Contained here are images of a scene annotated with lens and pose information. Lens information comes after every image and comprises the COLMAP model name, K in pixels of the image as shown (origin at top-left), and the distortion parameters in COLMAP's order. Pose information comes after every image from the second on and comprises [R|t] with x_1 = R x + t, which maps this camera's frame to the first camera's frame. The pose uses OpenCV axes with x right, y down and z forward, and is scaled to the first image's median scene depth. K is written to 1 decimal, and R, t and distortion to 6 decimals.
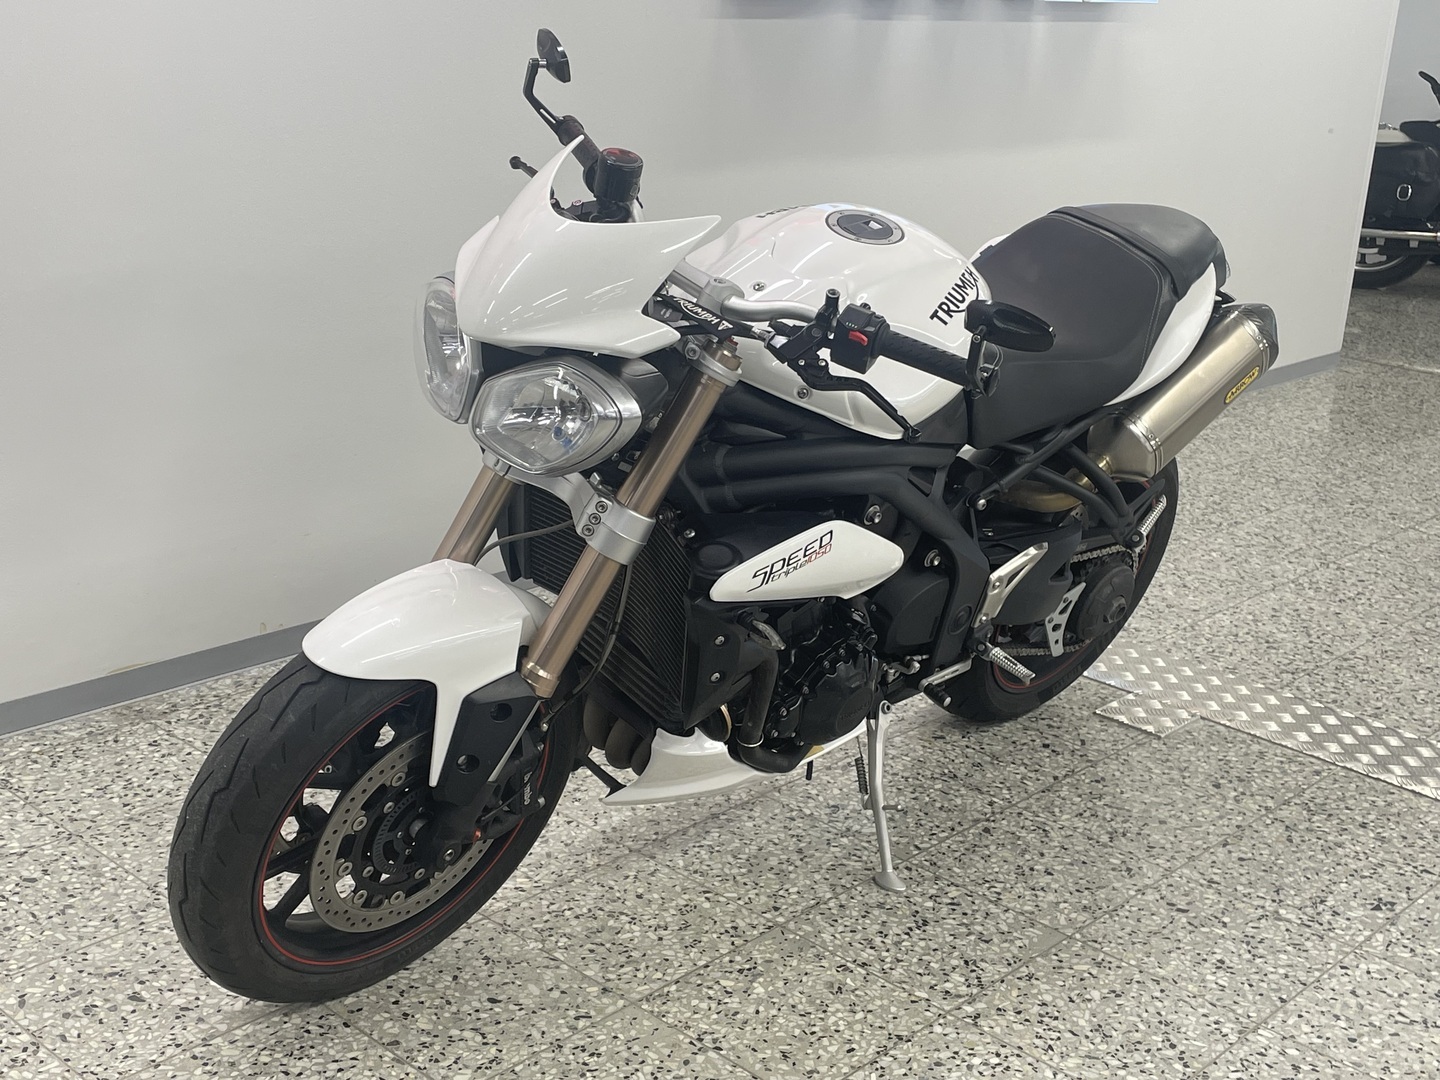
lens RADIAL K [[1836.9, 0, 723.5], [0, 1836.9, 511.4], [0, 0, 1]] dist [0.067879, 0.000000]
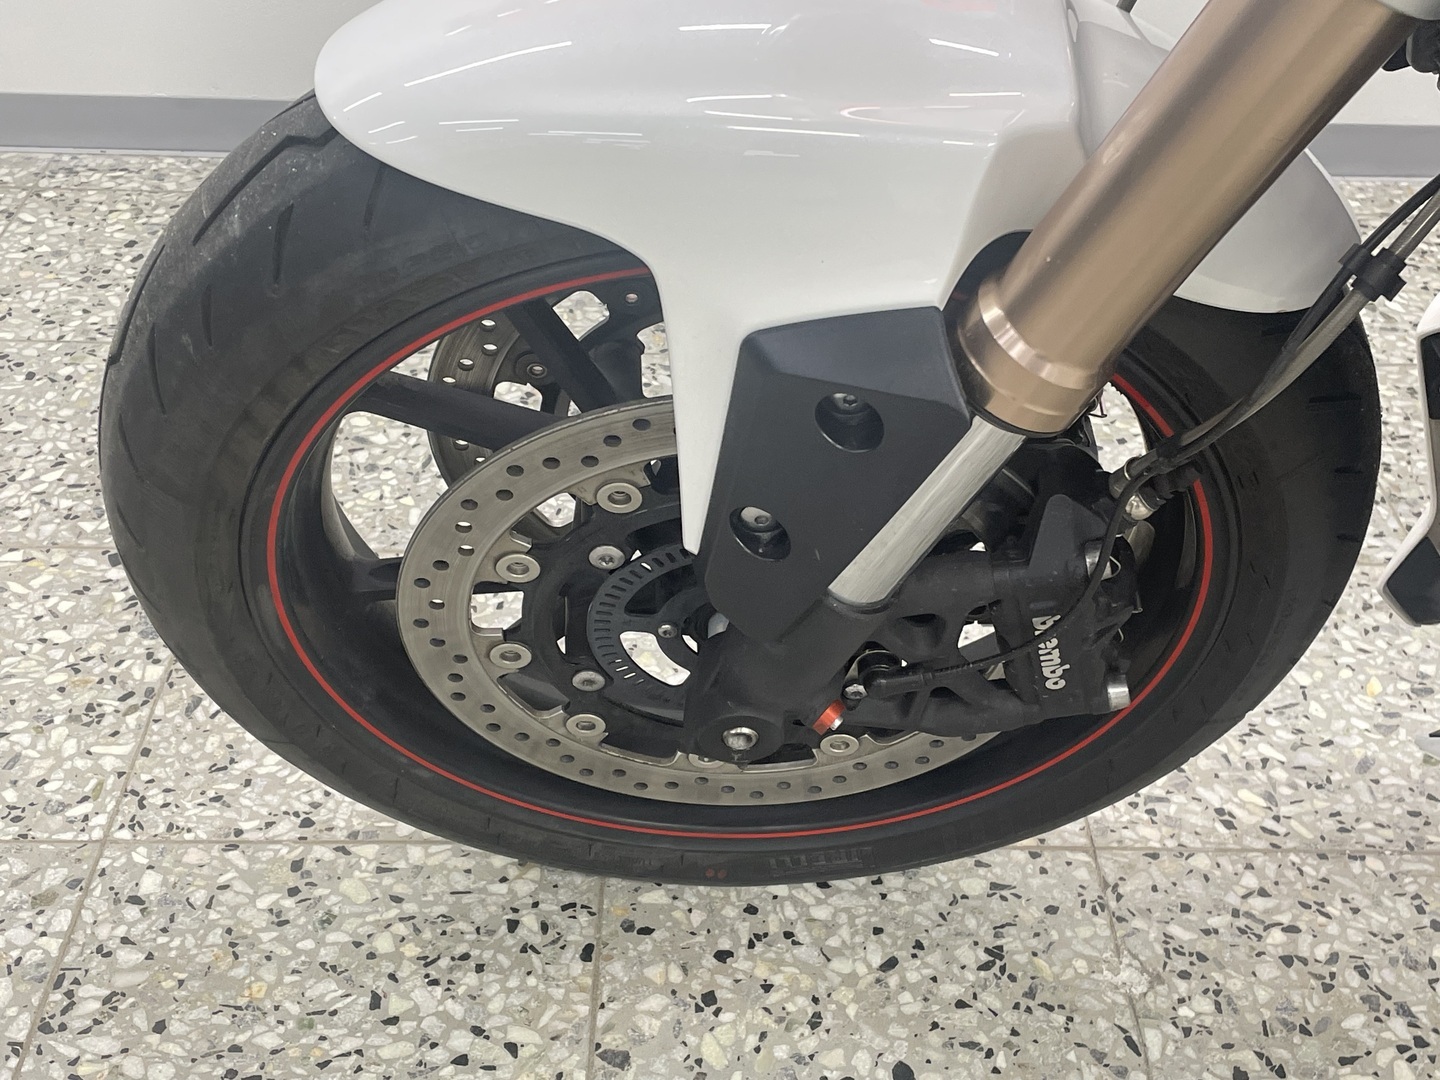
lens RADIAL K [[1836.9, 0, 741.2], [0, 1836.9, 515.2], [0, 0, 1]] dist [0.067879, 0.000000]
pose [[0.692091, 0.378269, -0.614754, 0.045673], [-0.205390, 0.919681, 0.334666, 0.019972], [0.691972, -0.105355, 0.714196, 0.596967]]
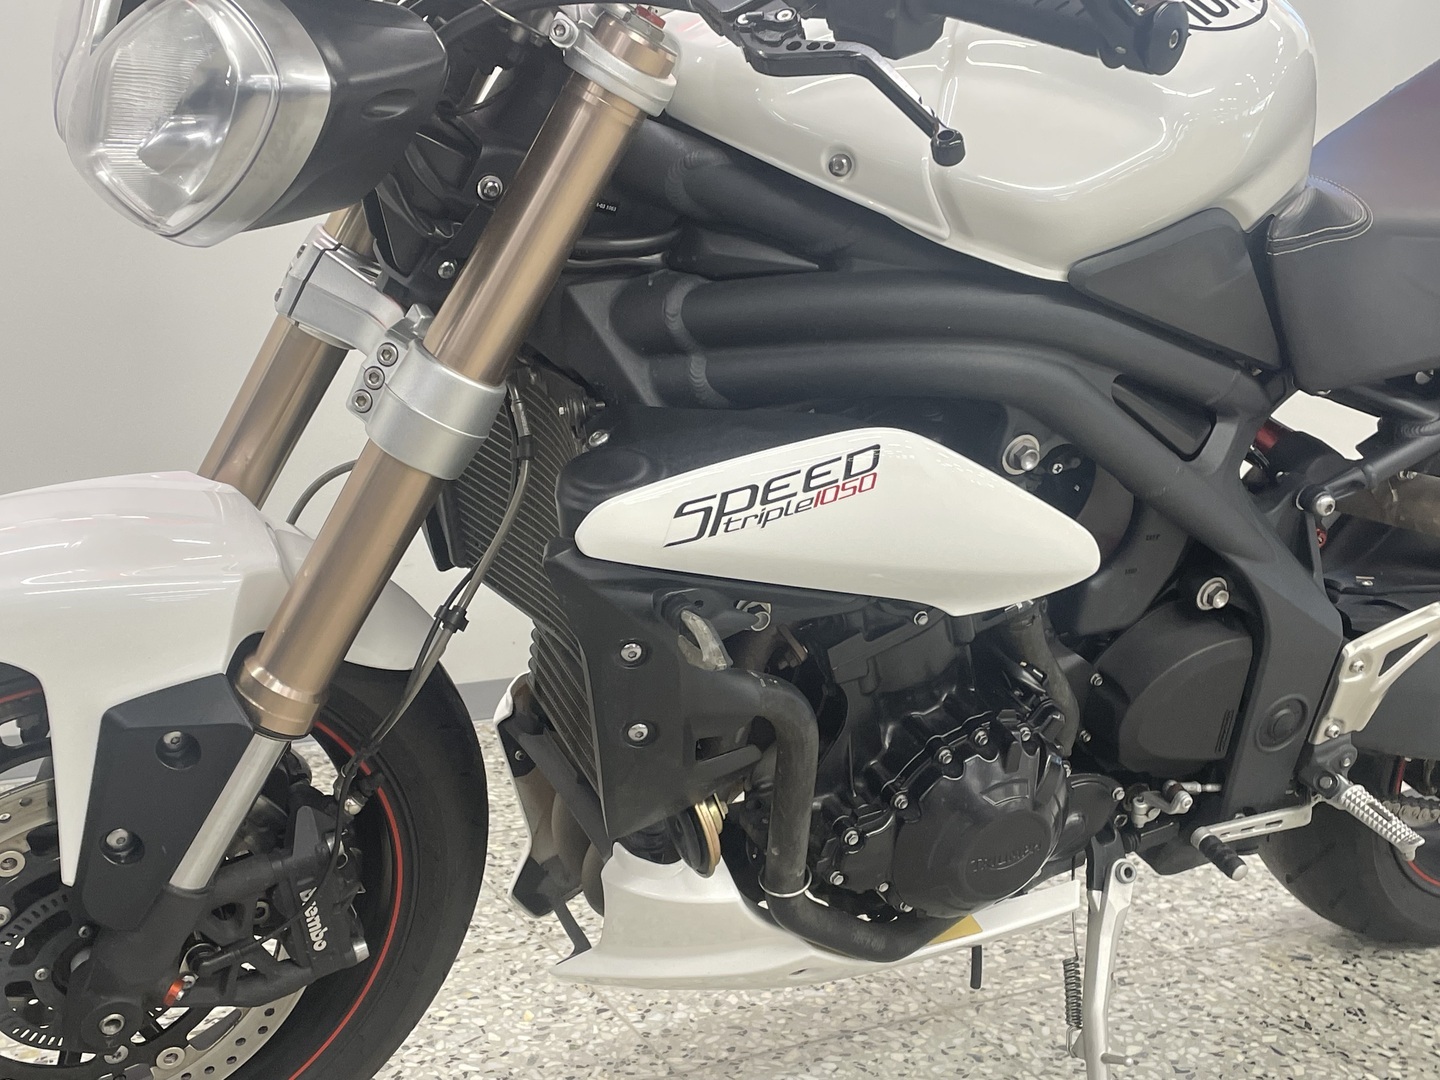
lens RADIAL K [[1836.9, 0, 711.6], [0, 1836.9, 539.8], [0, 0, 1]] dist [0.067879, 0.000000]
pose [[0.949532, 0.051054, -0.309487, 0.135352], [-0.080107, 0.993416, -0.081901, 0.062990], [0.303268, 0.102560, 0.947370, 0.430025]]
